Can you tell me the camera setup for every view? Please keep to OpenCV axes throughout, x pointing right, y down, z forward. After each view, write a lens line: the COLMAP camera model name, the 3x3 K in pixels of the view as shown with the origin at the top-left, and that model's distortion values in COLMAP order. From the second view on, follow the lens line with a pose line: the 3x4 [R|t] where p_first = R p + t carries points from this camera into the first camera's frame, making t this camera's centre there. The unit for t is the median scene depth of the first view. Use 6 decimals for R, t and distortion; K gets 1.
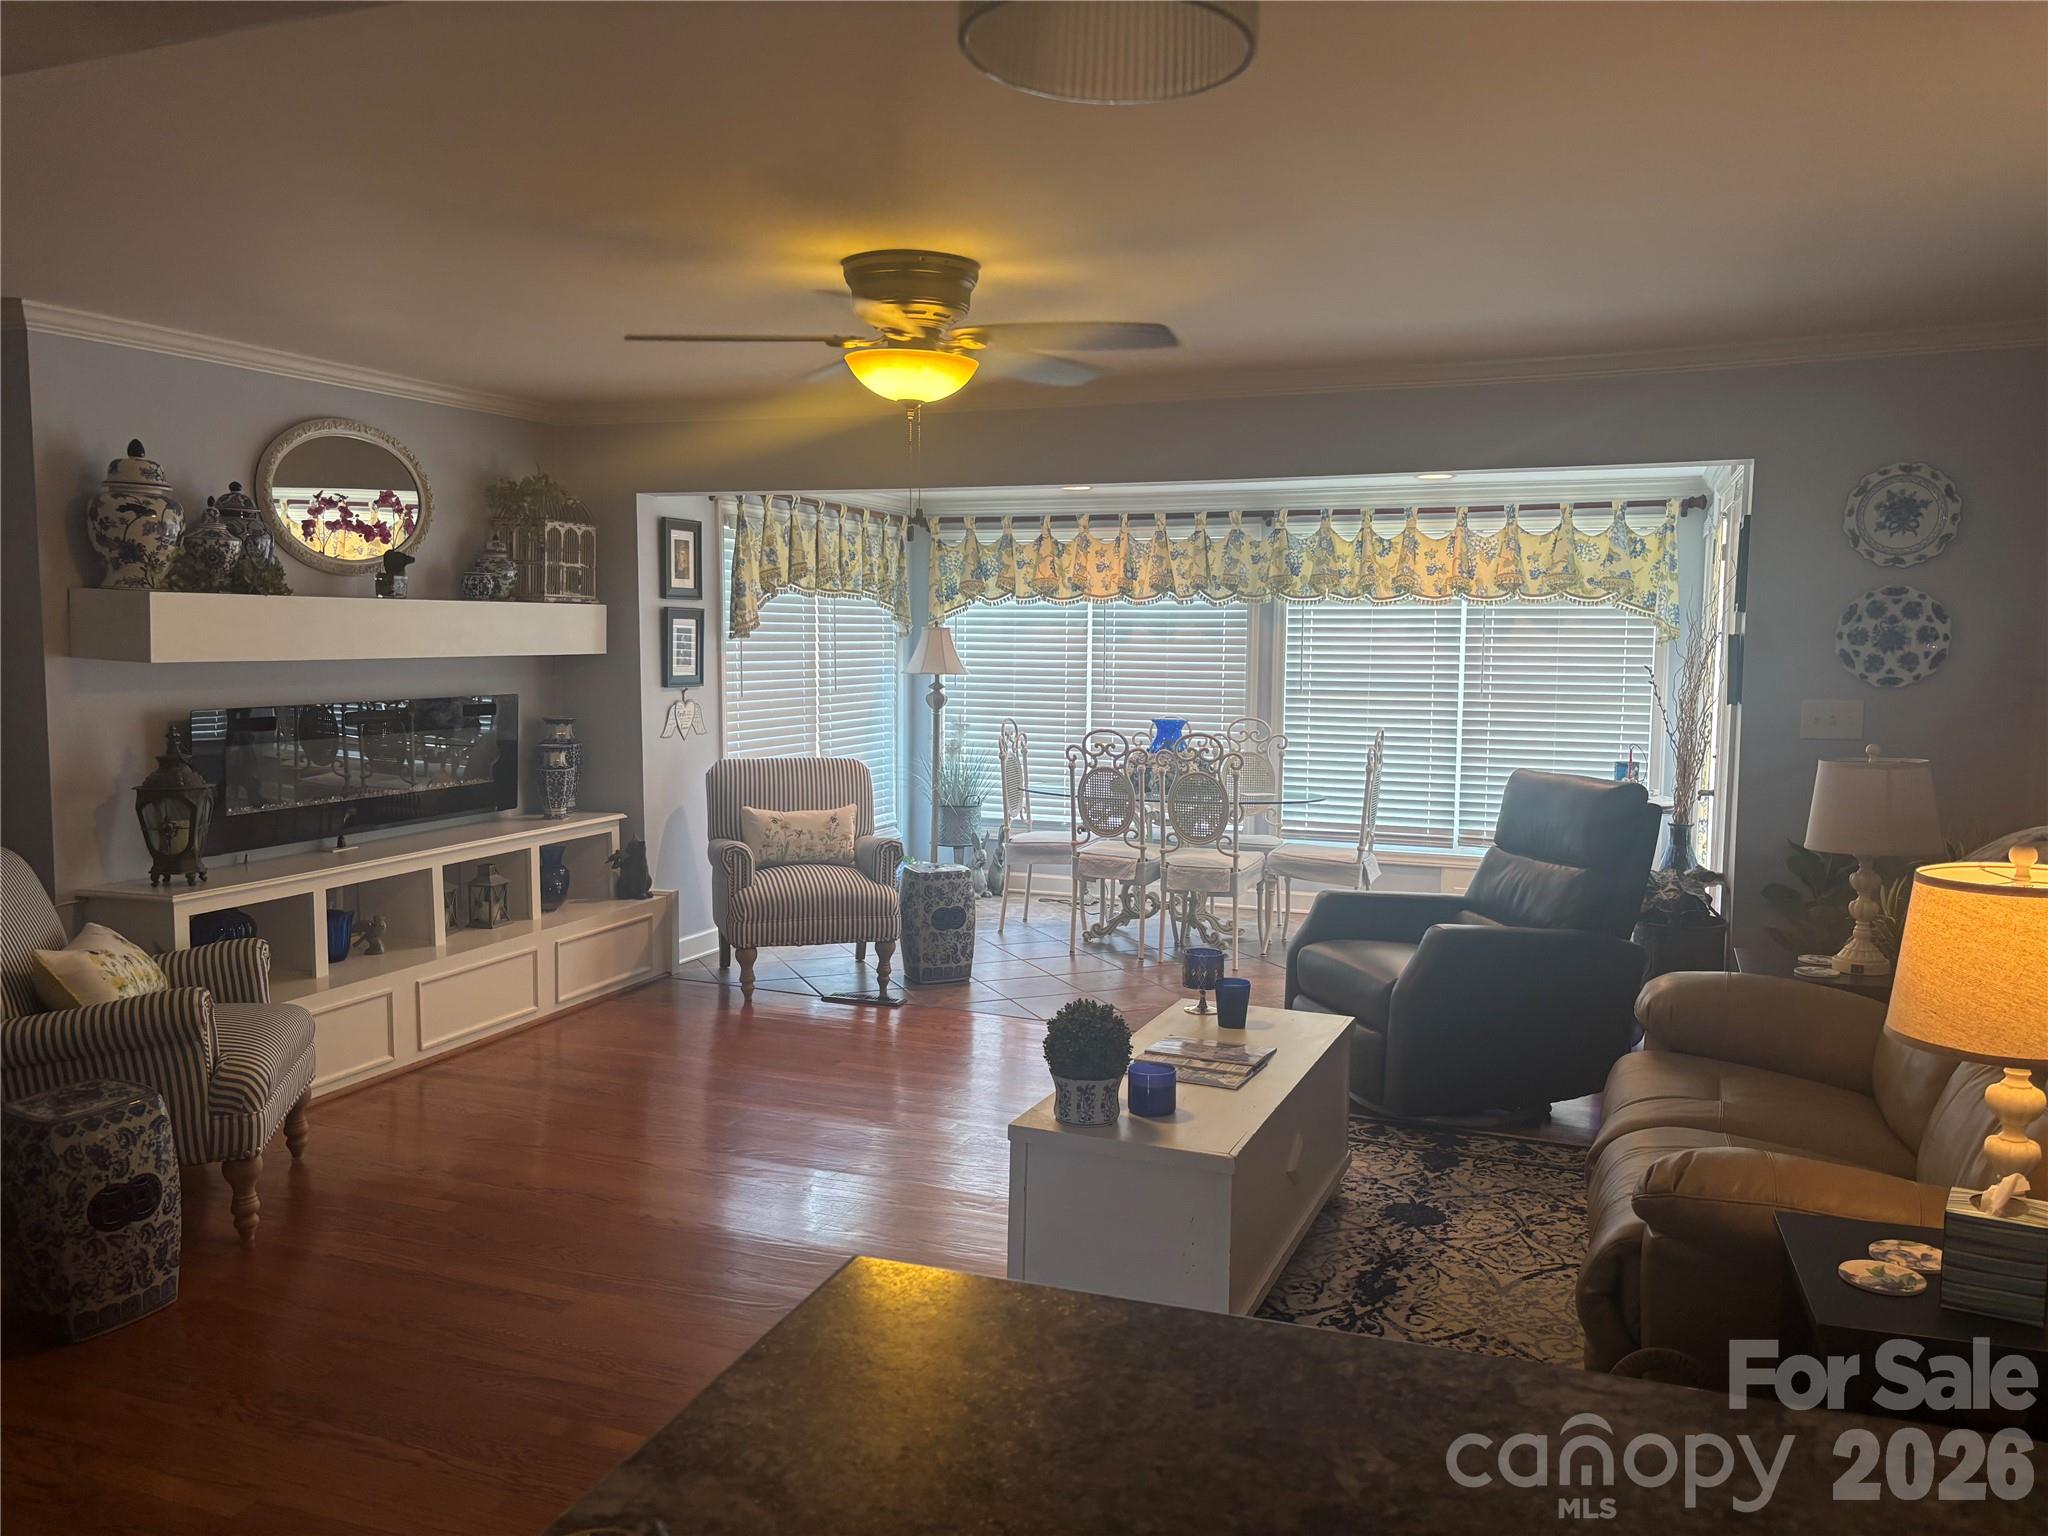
lens RADIAL K [[1510.0, 0, 1035.0], [0, 1510.0, 773.3], [0, 0, 1]] dist [-0.045289, -0.007540]
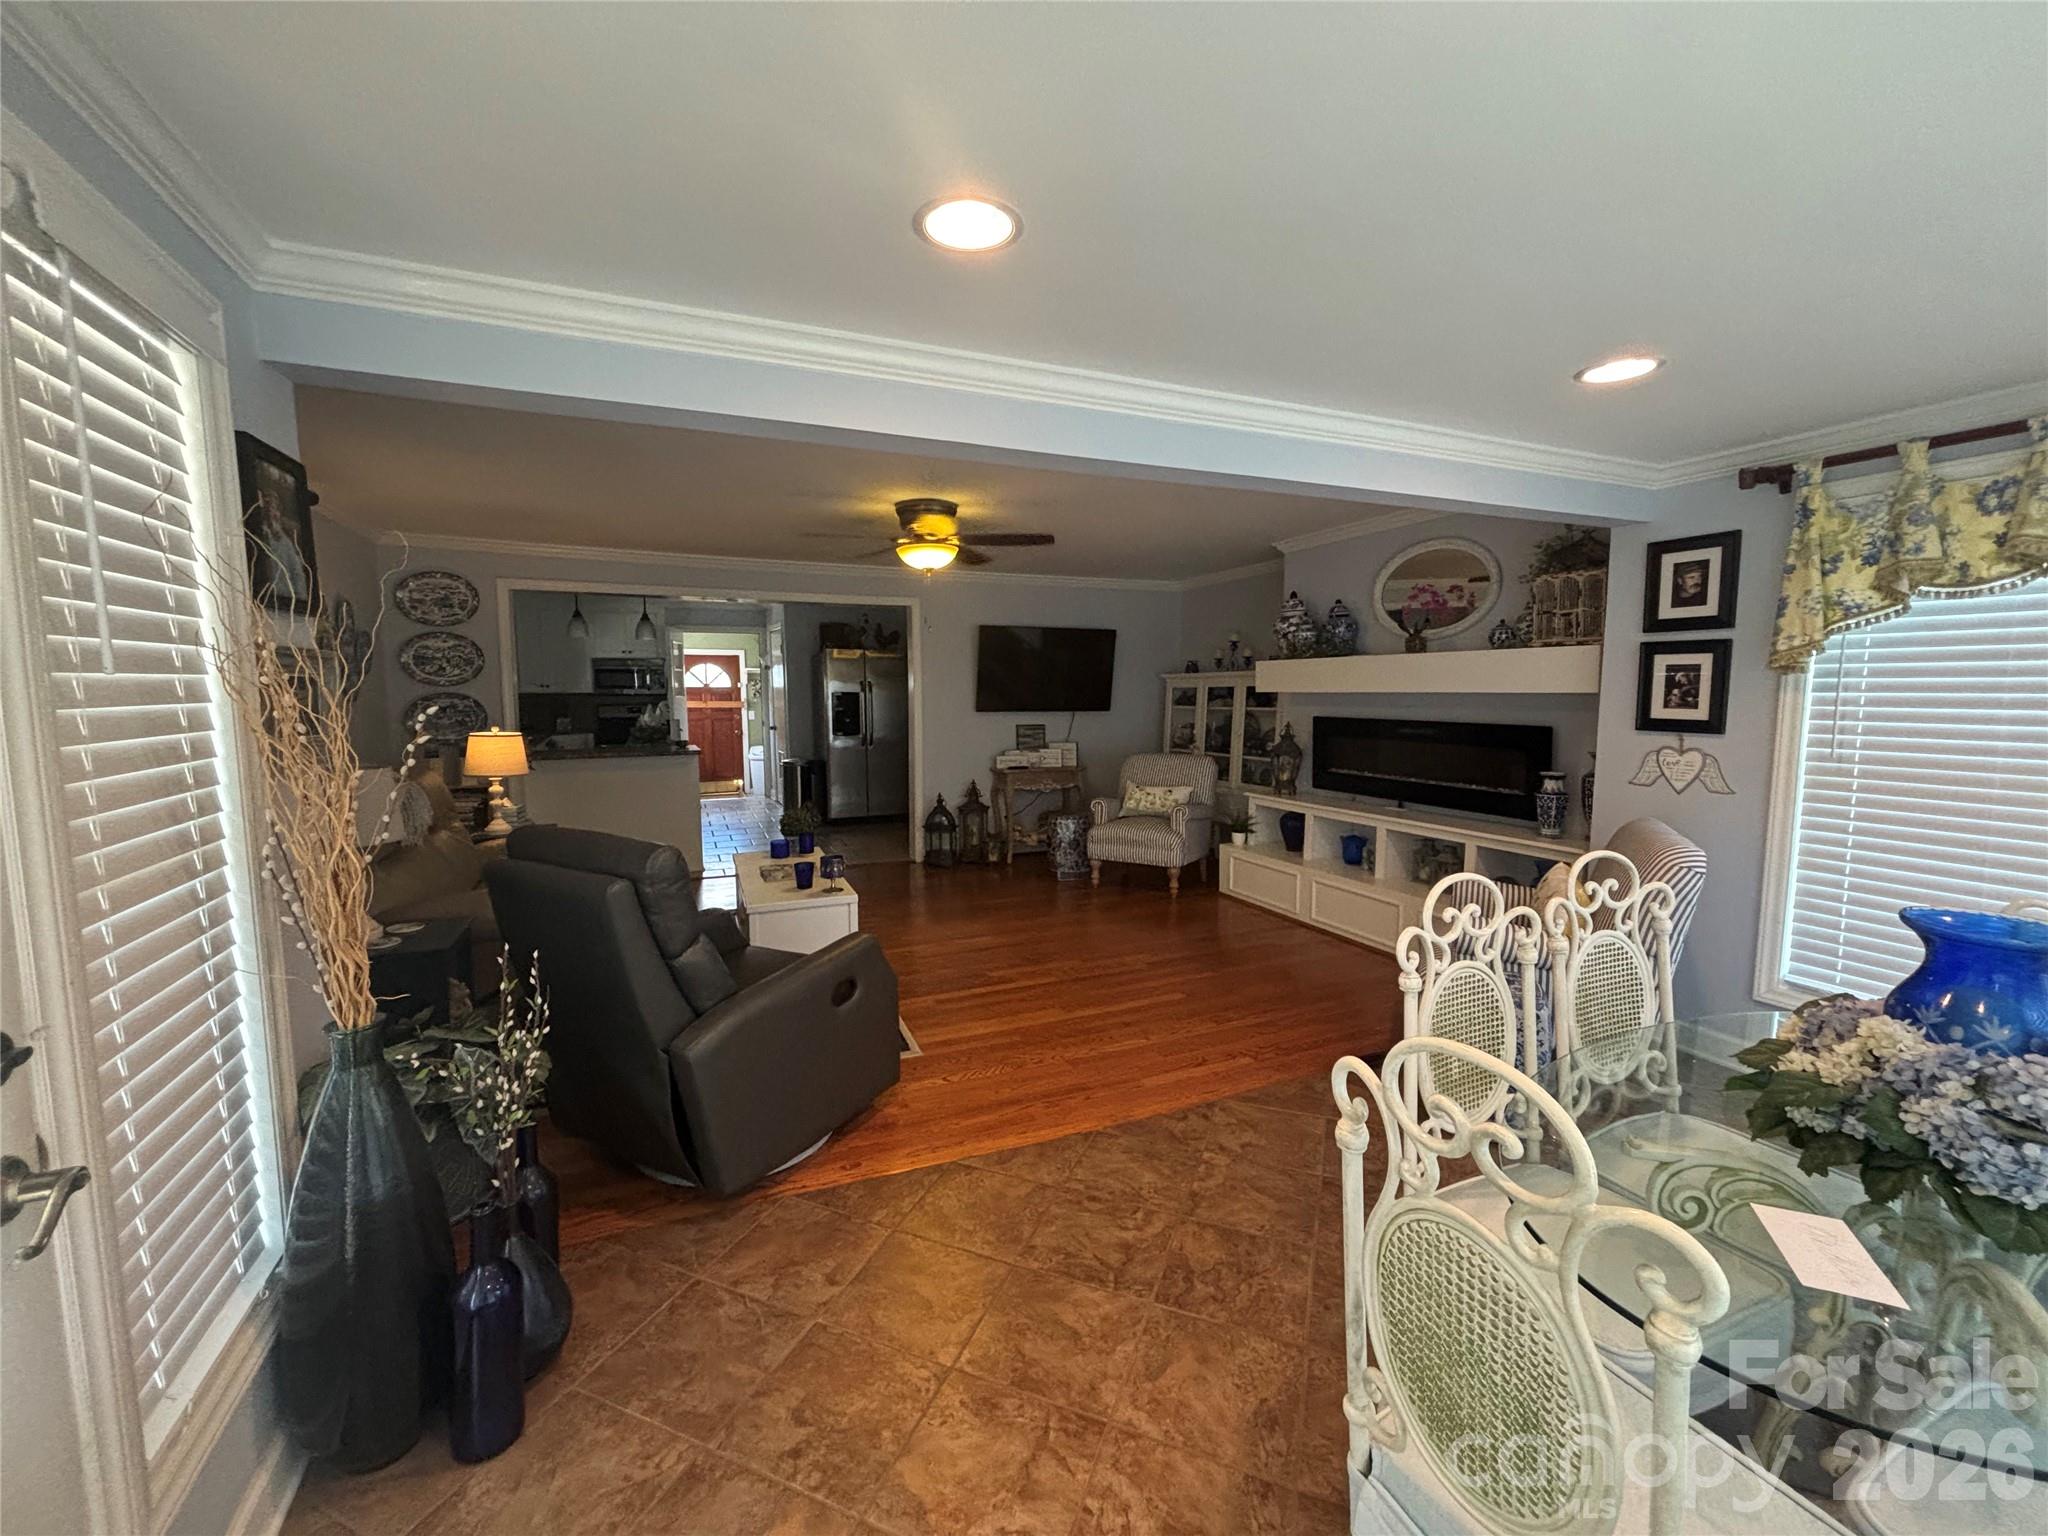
lens RADIAL K [[824.1, 0, 1014.0], [0, 824.1, 761.7], [0, 0, 1]] dist [-0.005605, 0.000526]
pose [[-0.727135, 0.064313, -0.683475, 0.379424], [-0.055416, 0.986854, 0.151817, -0.094245], [0.684254, 0.148267, -0.714012, 1.111598]]
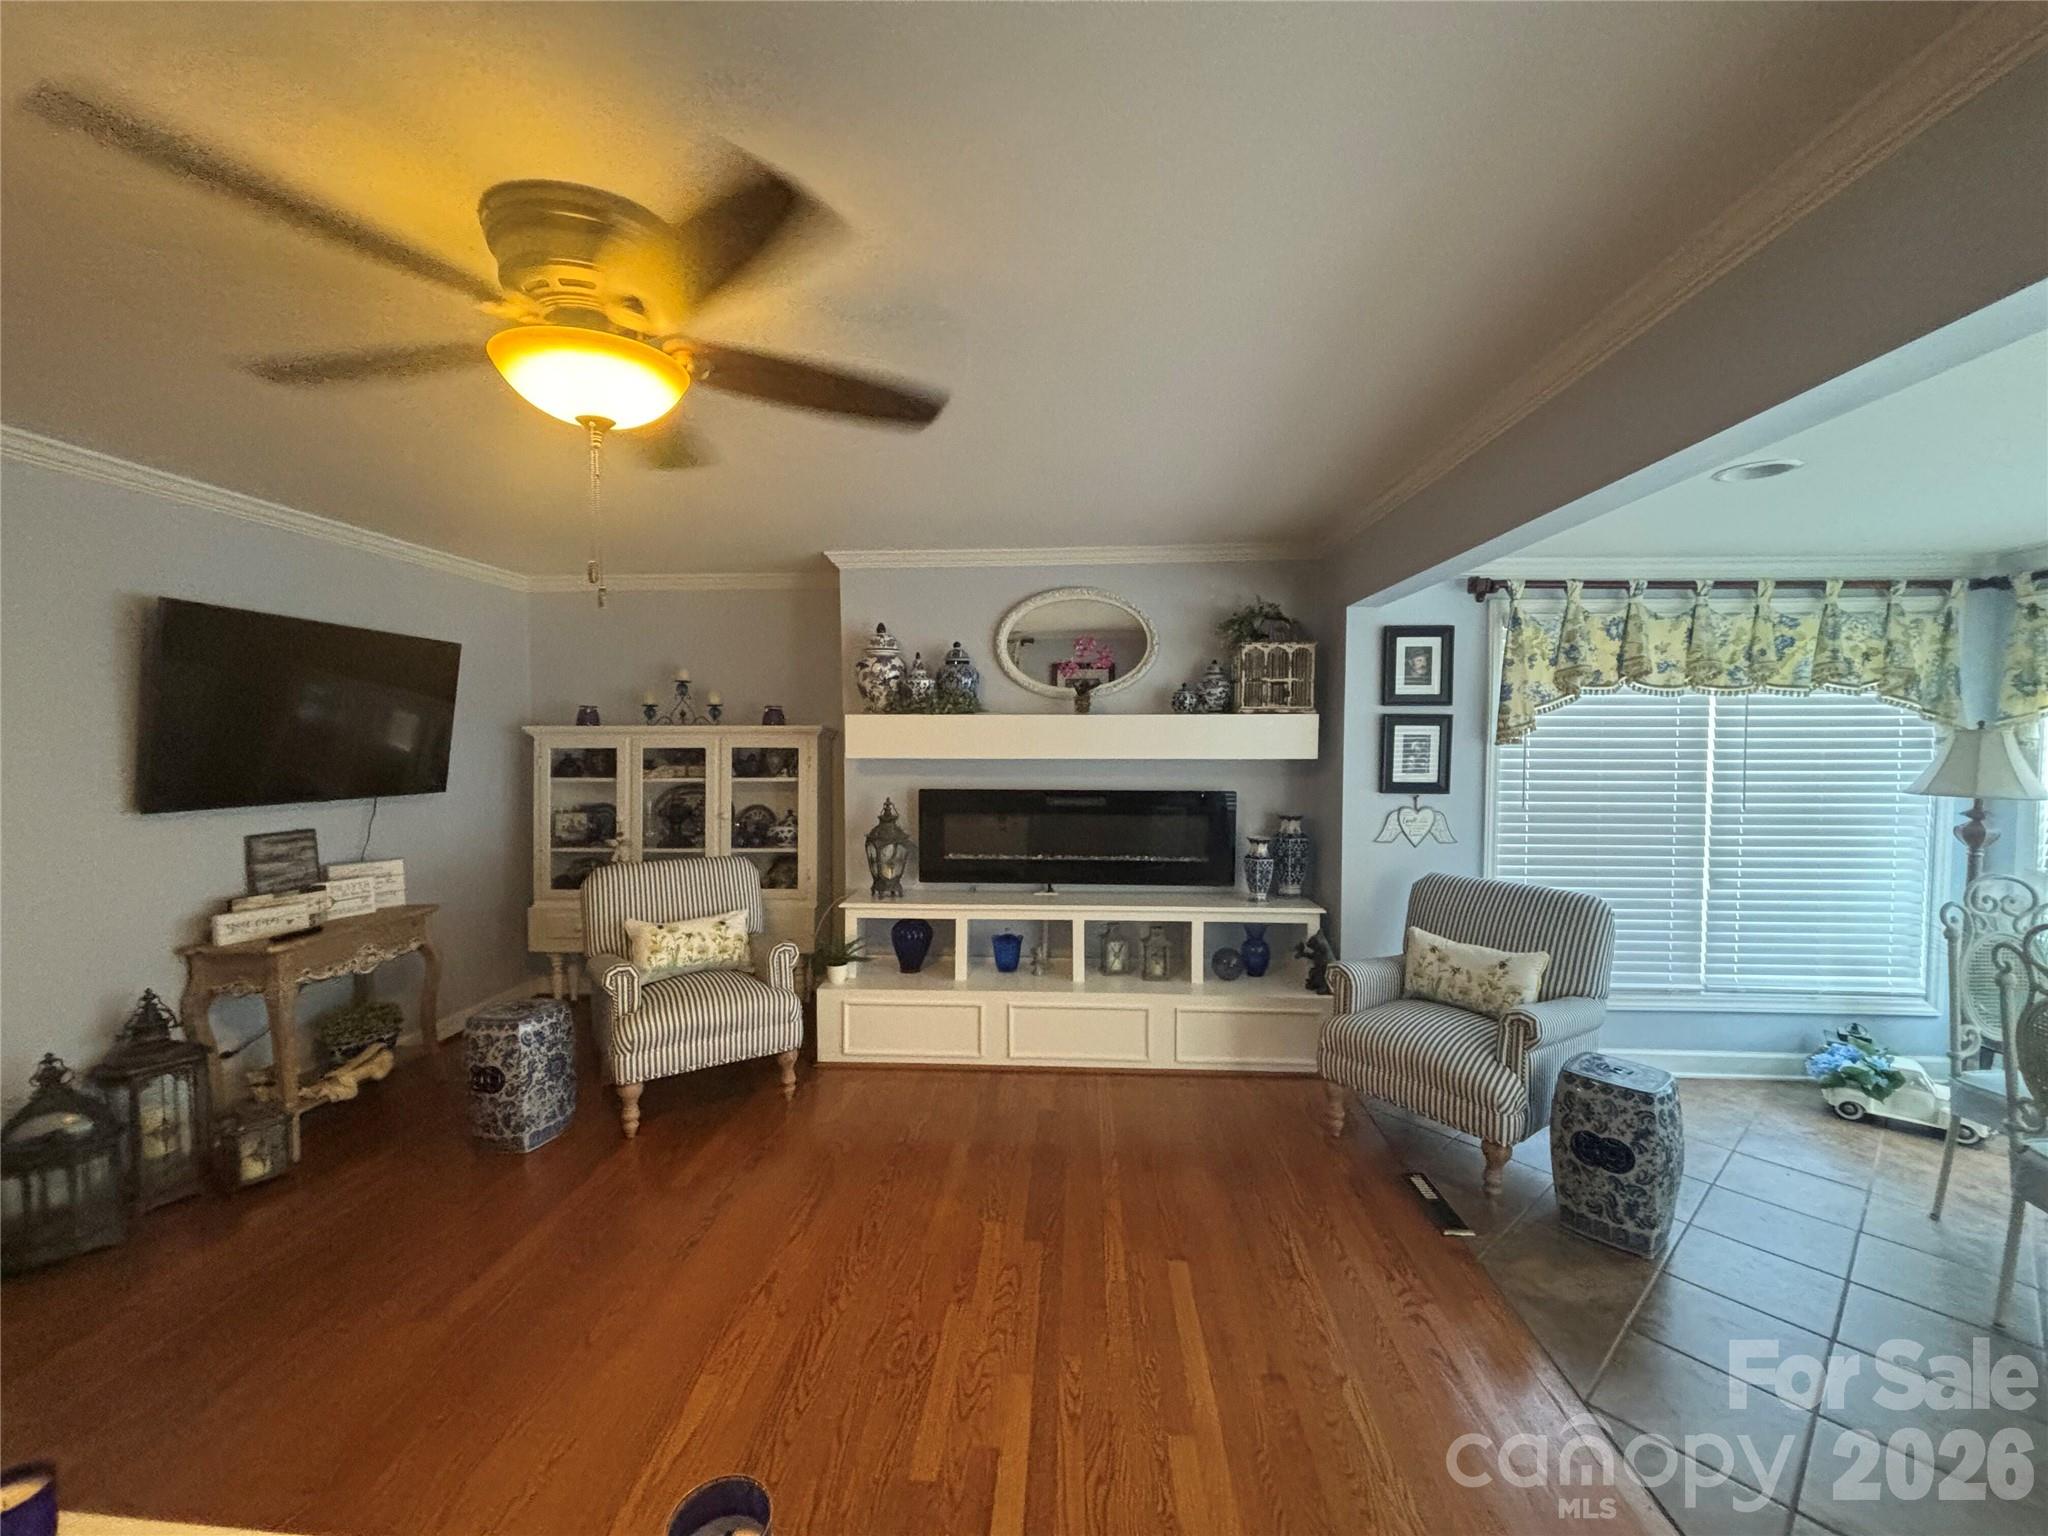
lens RADIAL K [[824.1, 0, 1028.7], [0, 824.1, 761.3], [0, 0, 1]] dist [-0.005605, 0.000526]
pose [[0.296624, 0.025005, -0.954667, 0.216690], [-0.084941, 0.996386, -0.000295, -0.058577], [0.951209, 0.081178, 0.297676, 0.612242]]
